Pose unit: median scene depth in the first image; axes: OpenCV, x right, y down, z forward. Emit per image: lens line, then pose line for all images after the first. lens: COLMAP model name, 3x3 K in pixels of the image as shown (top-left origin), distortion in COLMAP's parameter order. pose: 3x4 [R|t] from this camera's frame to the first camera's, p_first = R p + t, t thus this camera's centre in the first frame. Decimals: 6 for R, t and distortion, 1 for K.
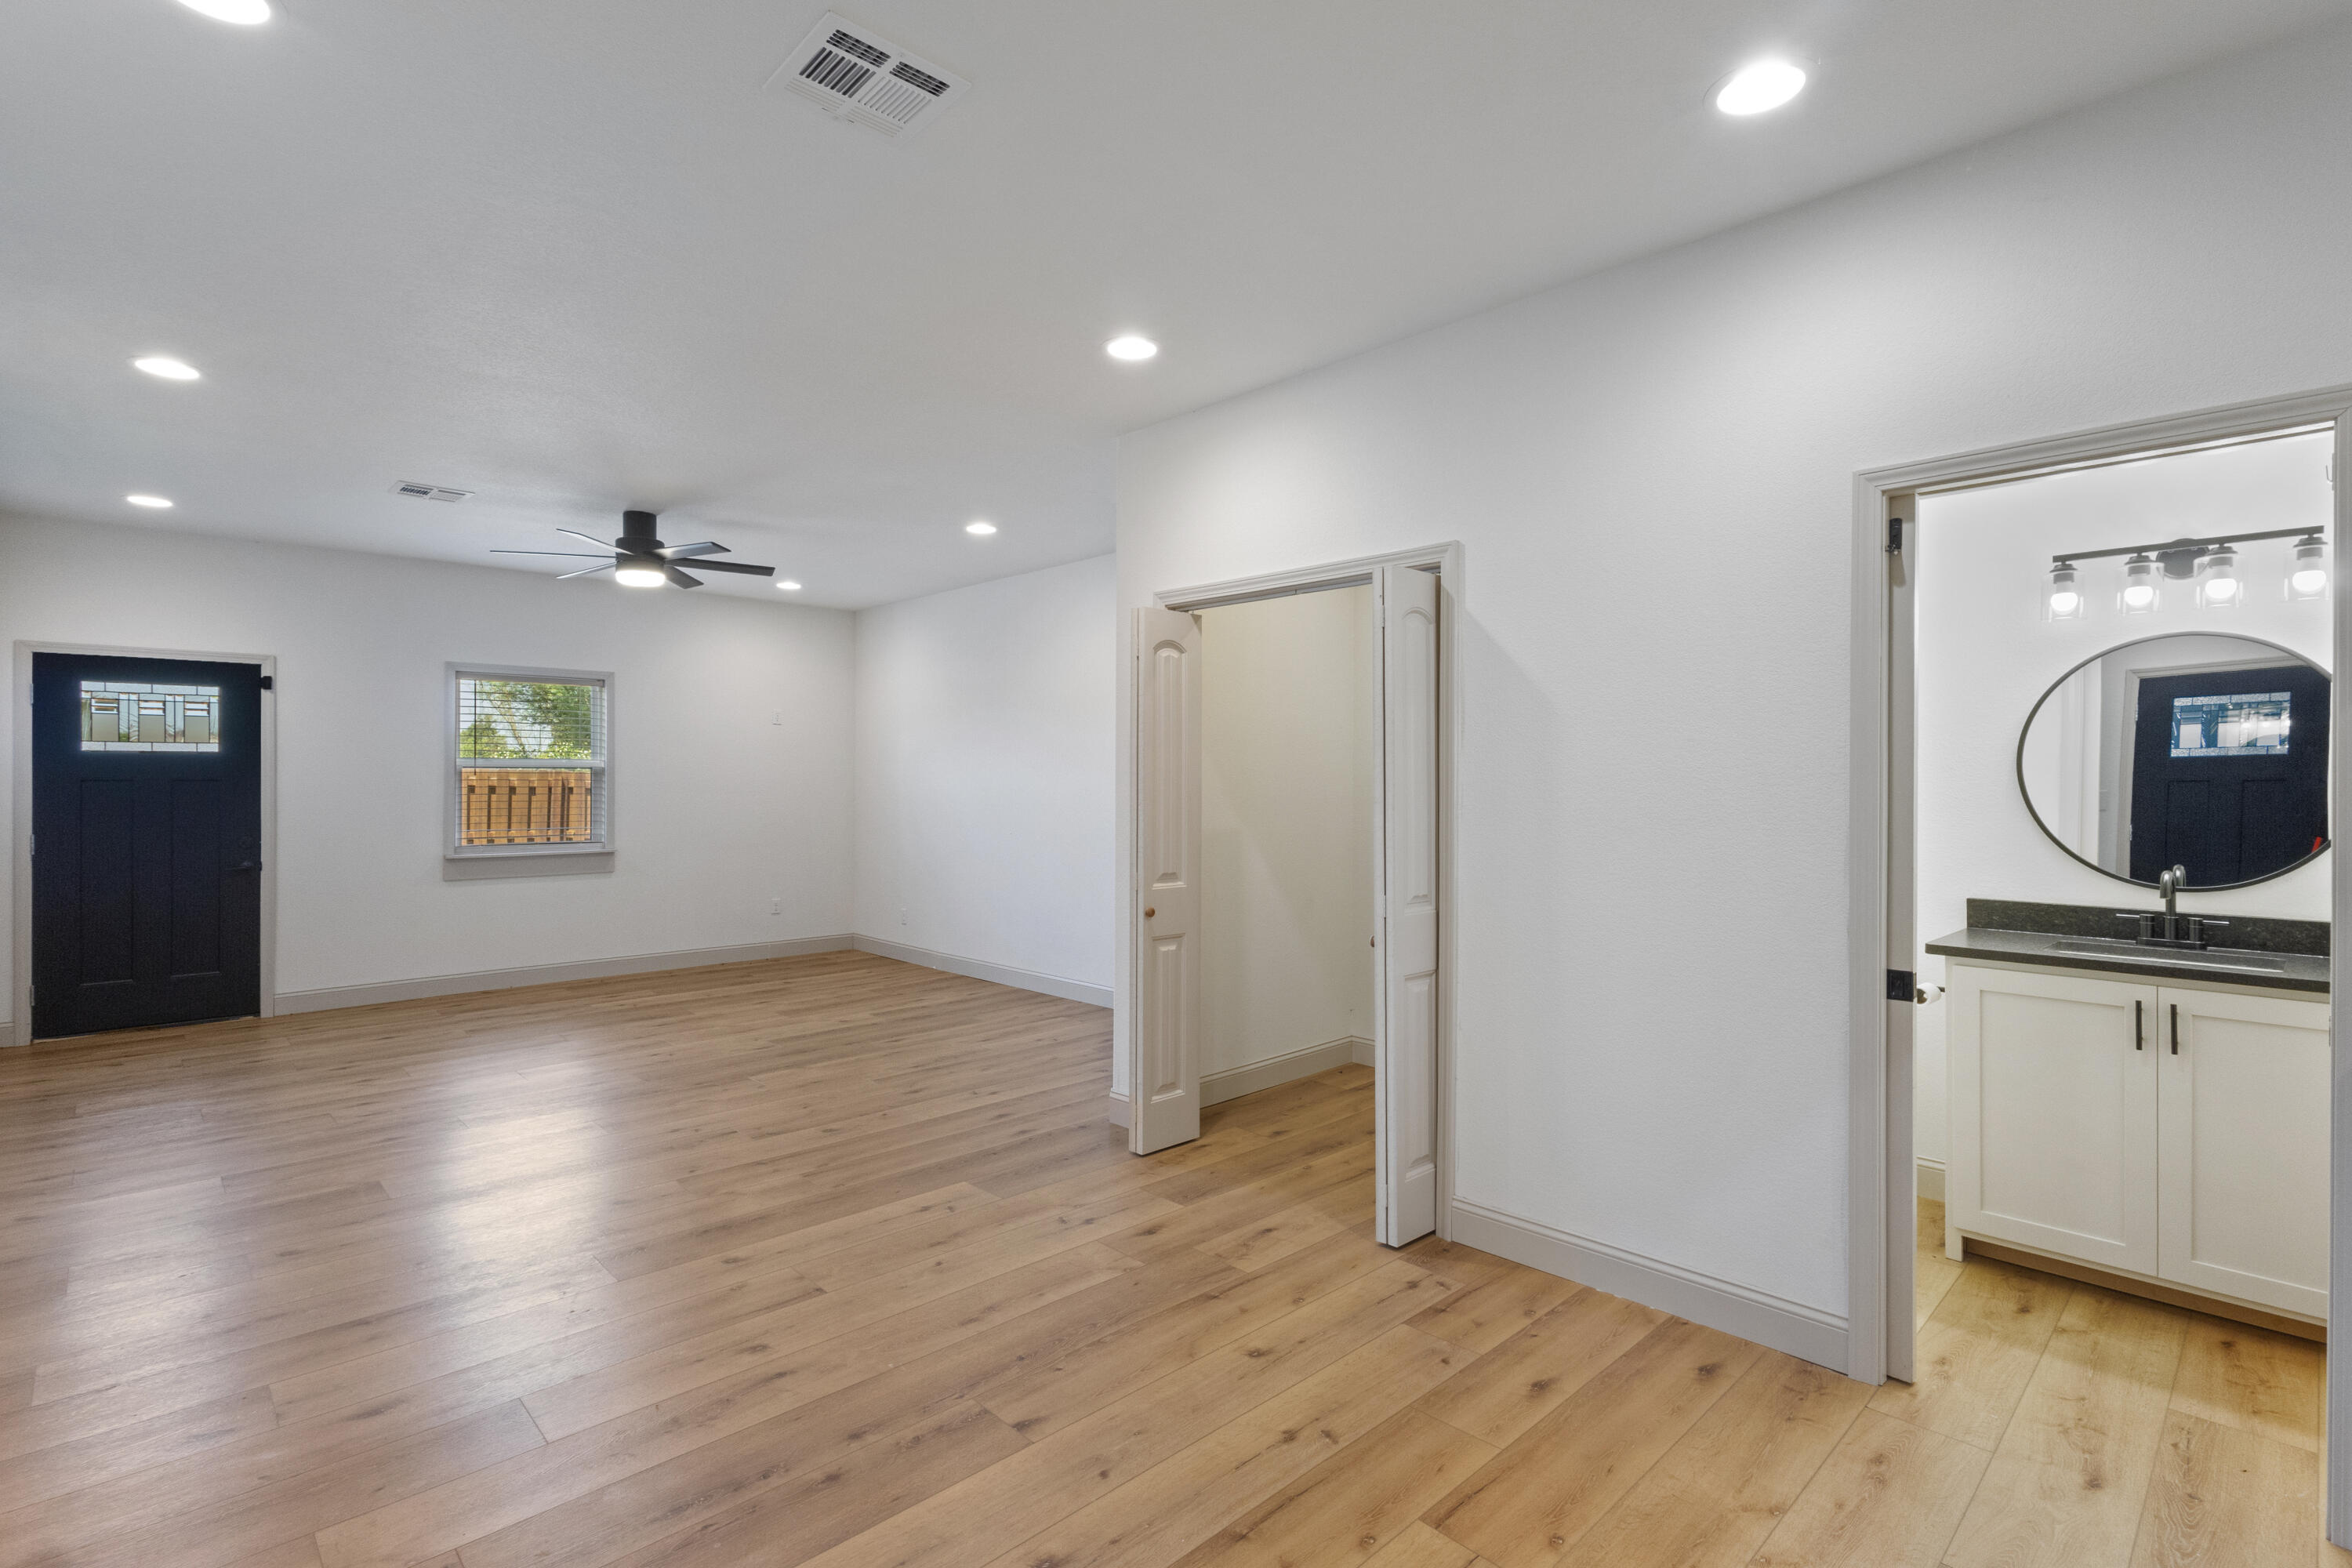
lens RADIAL K [[1102.8, 0, 1174.1], [0, 1102.8, 781.8], [0, 0, 1]] dist [0.011379, 0.000275]
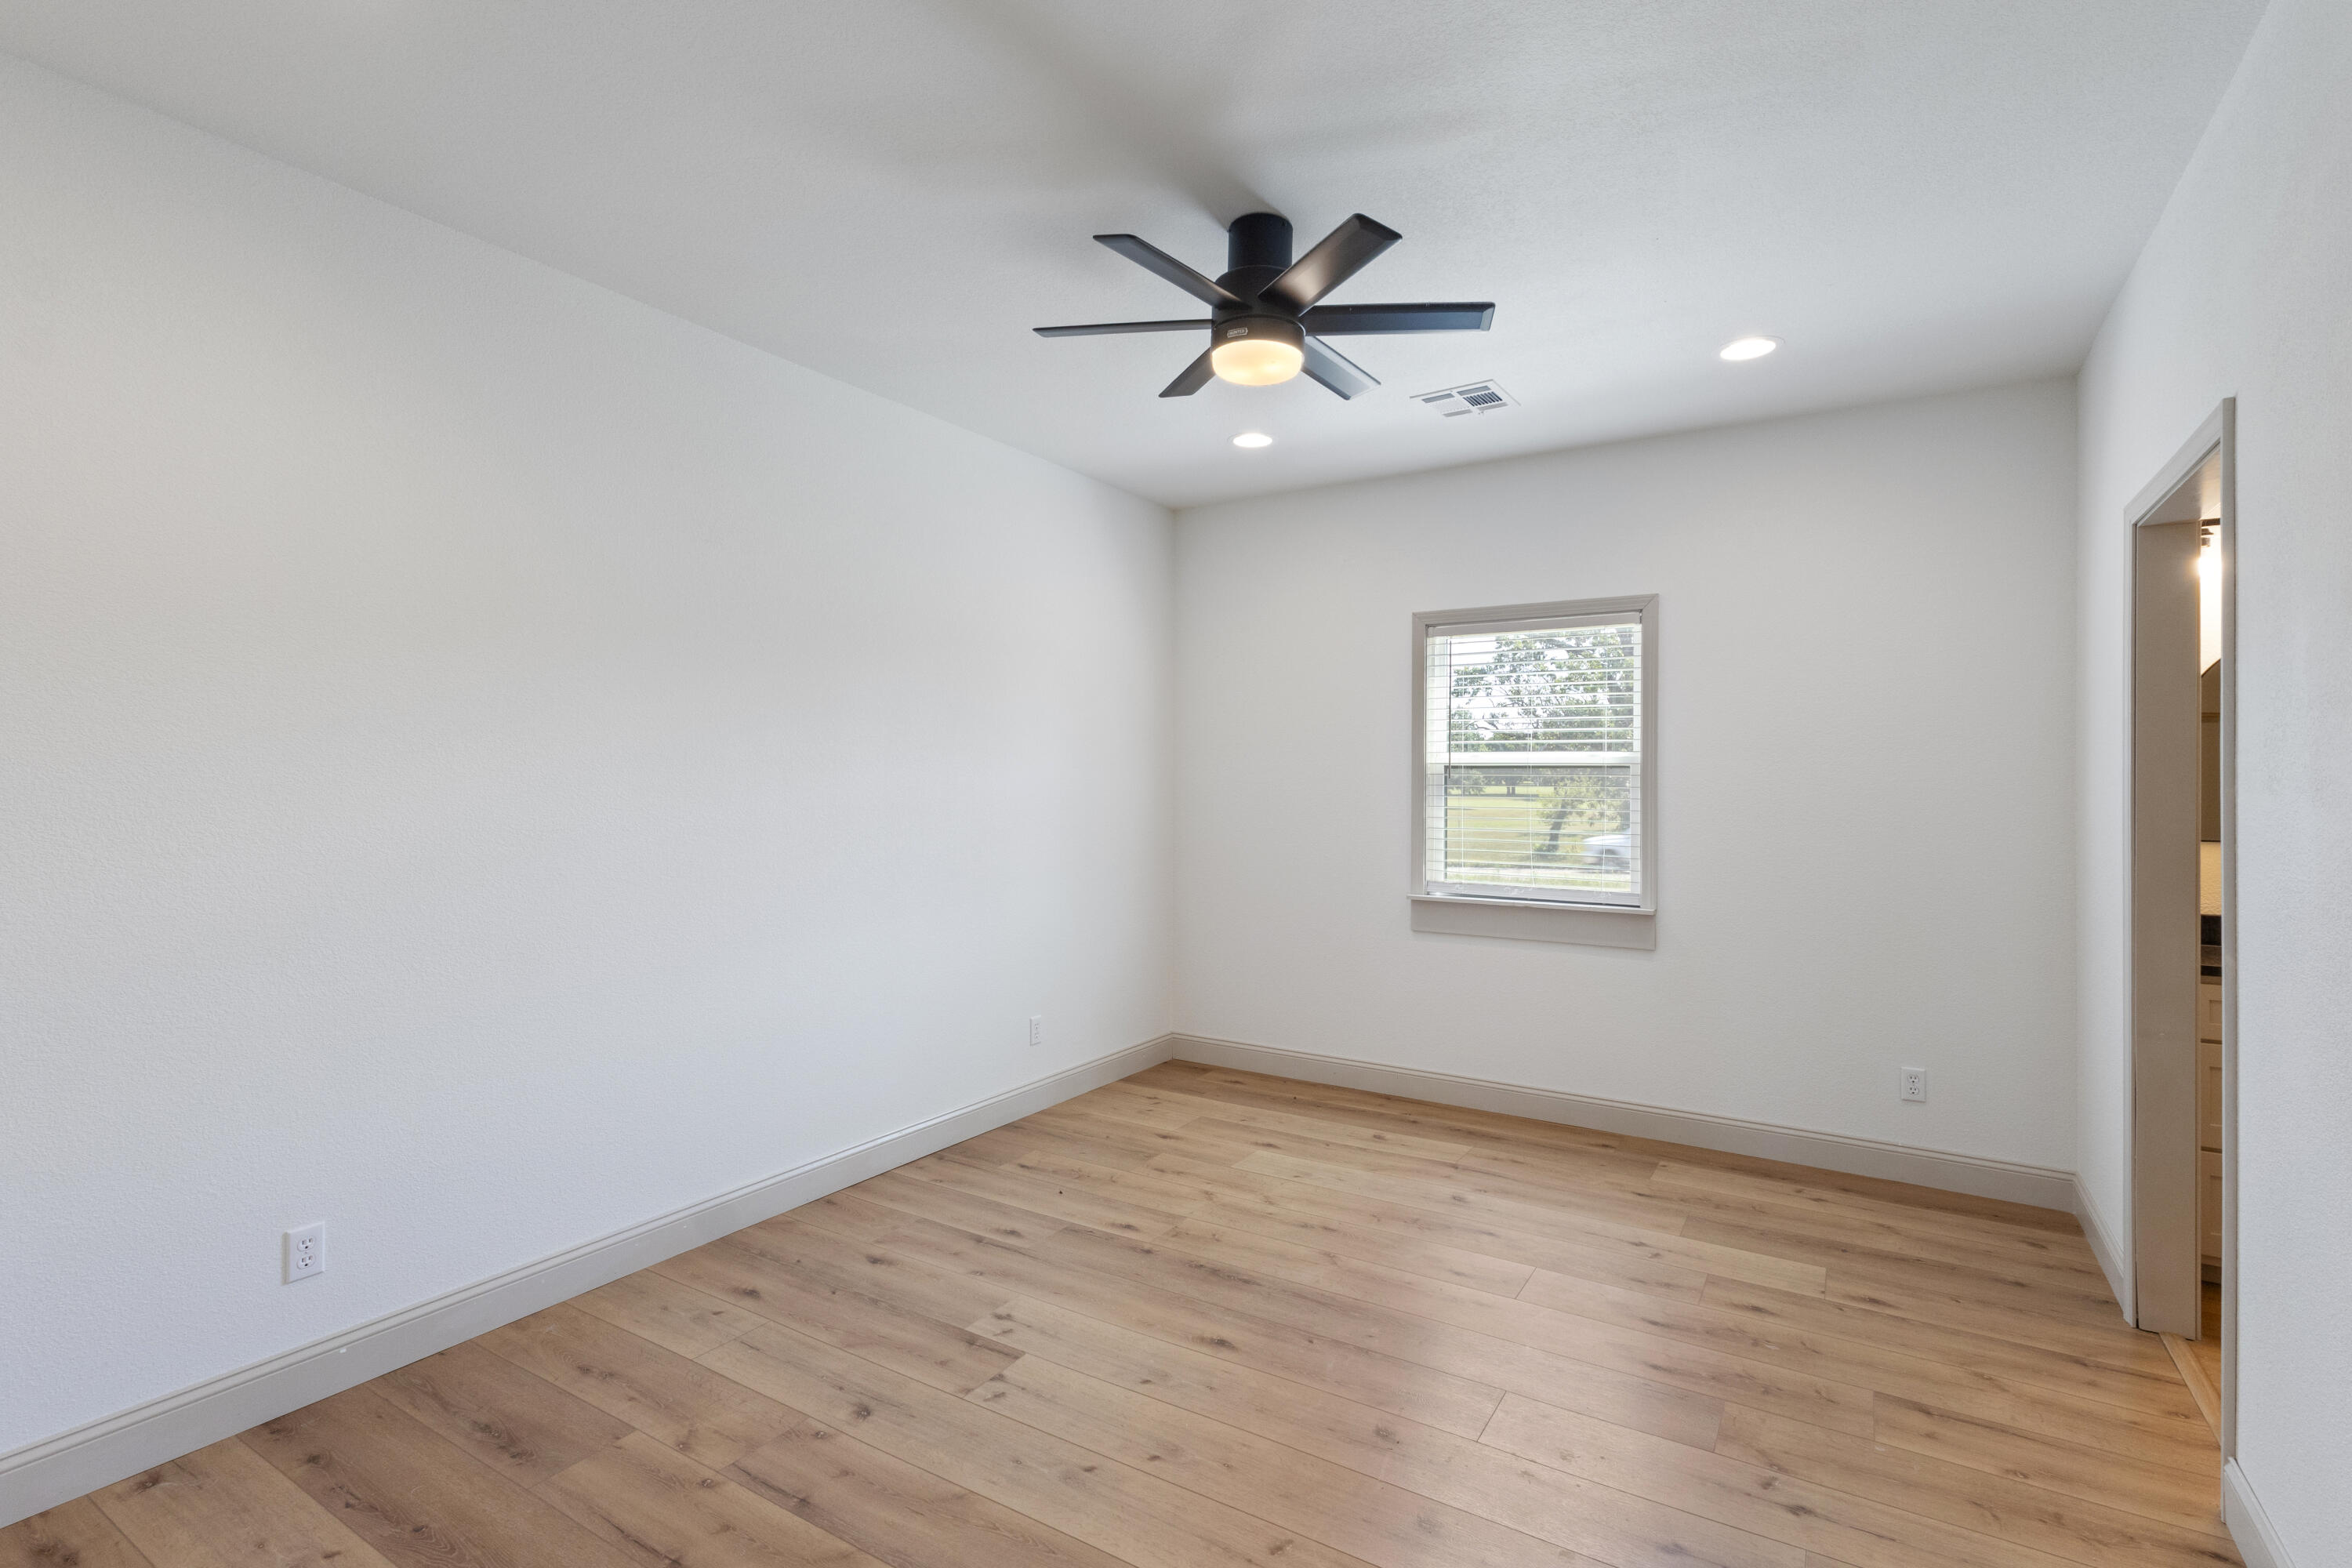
lens RADIAL K [[1102.8, 0, 1173.3], [0, 1102.8, 786.2], [0, 0, 1]] dist [0.011379, 0.000275]
pose [[0.236019, 0.003546, -0.971742, -0.020791], [-0.002847, 0.999992, 0.002957, -0.003239], [0.971744, 0.002069, 0.236027, 0.689228]]
